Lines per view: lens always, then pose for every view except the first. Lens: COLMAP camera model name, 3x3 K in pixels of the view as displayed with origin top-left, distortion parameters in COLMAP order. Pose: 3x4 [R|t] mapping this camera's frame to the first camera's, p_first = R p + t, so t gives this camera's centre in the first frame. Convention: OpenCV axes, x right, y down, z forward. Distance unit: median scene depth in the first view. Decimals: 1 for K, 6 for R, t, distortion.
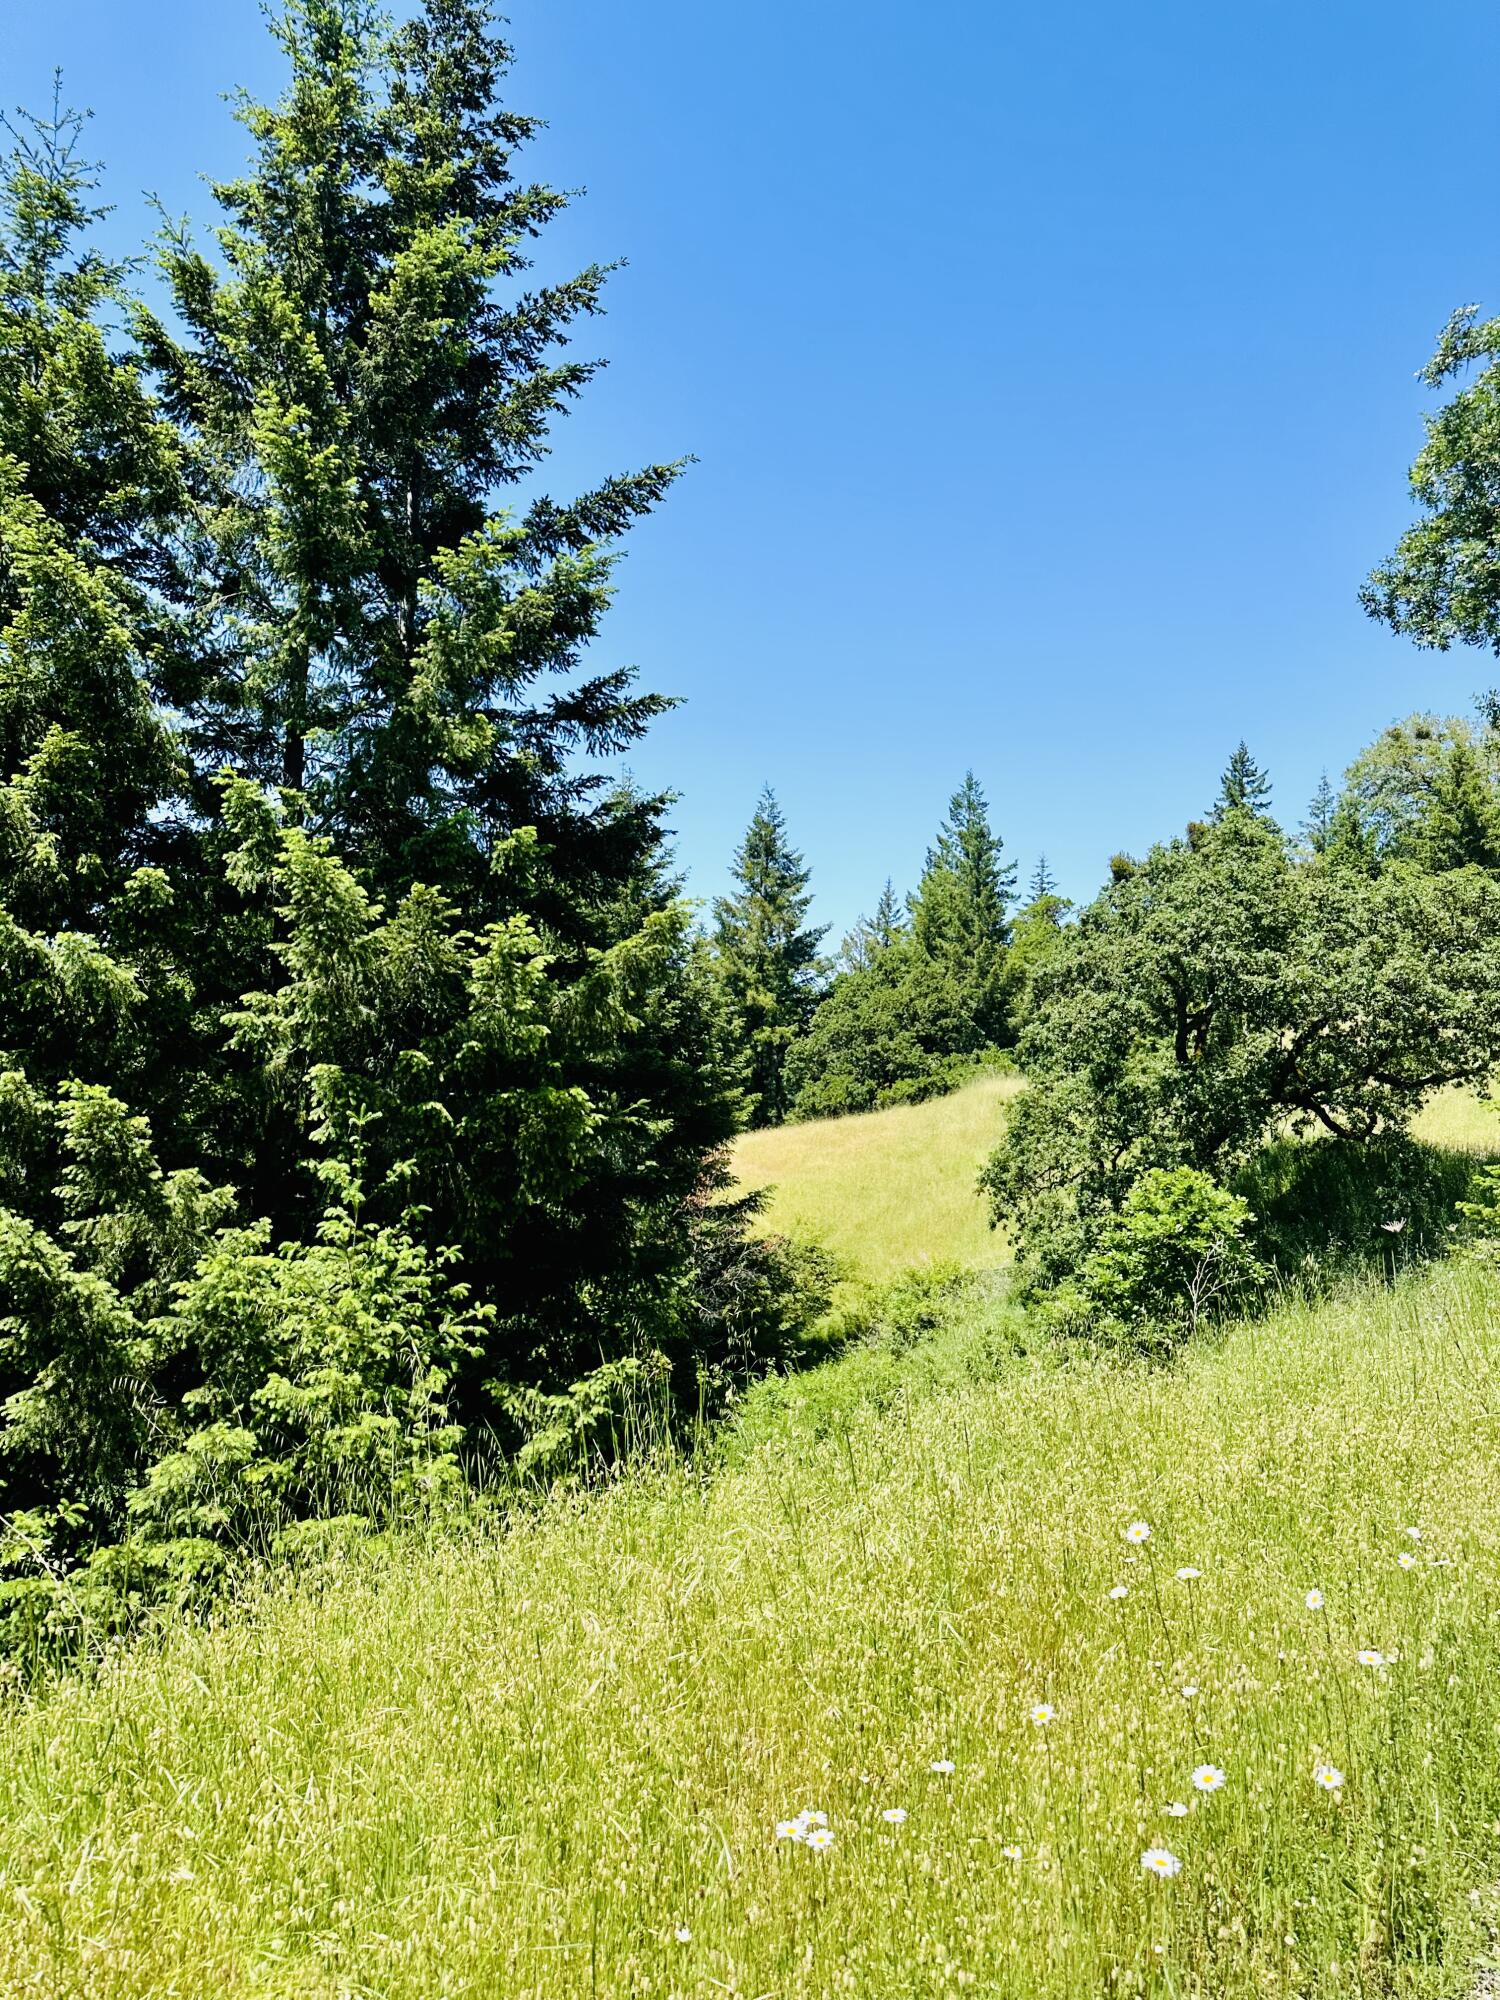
lens RADIAL K [[1402.6, 0, 745.3], [0, 1402.6, 1005.2], [0, 0, 1]] dist [-0.005137, -0.003246]
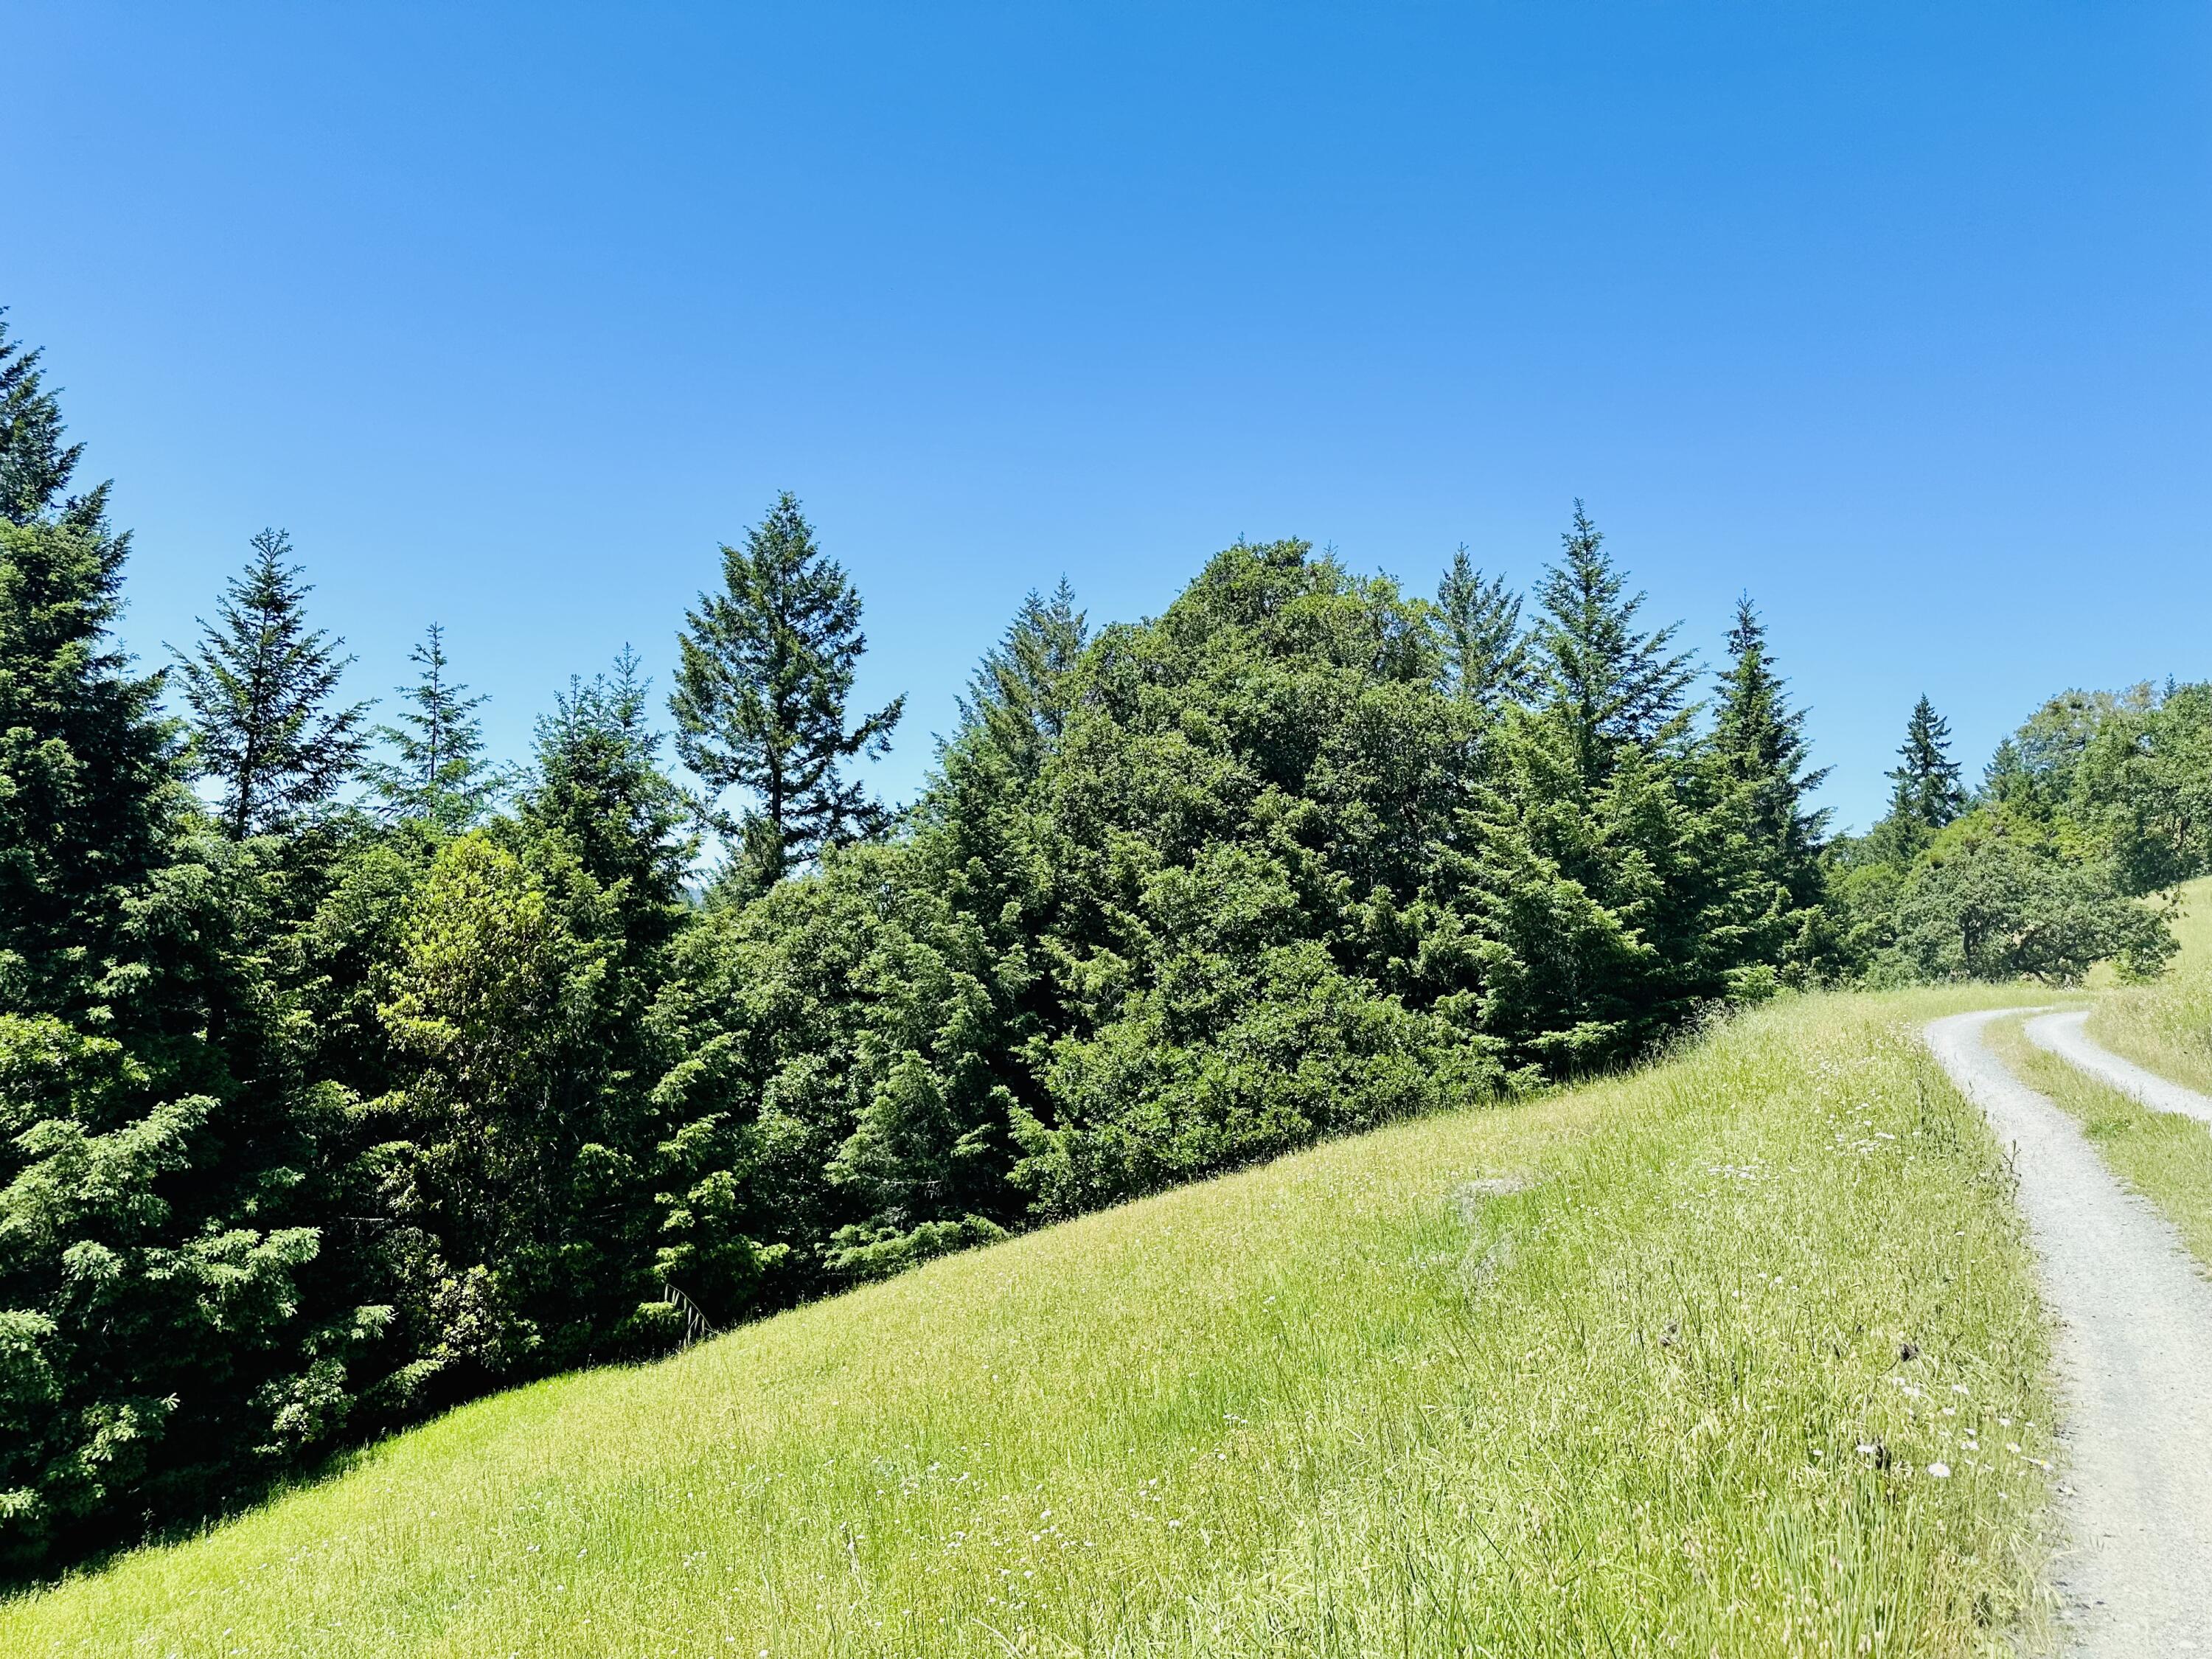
lens RADIAL K [[1551.3, 0, 1111.4], [0, 1551.3, 822.8], [0, 0, 1]] dist [-0.005137, -0.003246]
pose [[0.993773, -0.020835, -0.109459, -0.712131], [0.015854, 0.998807, -0.046185, -0.065320], [0.110291, 0.044162, 0.992918, -1.470435]]
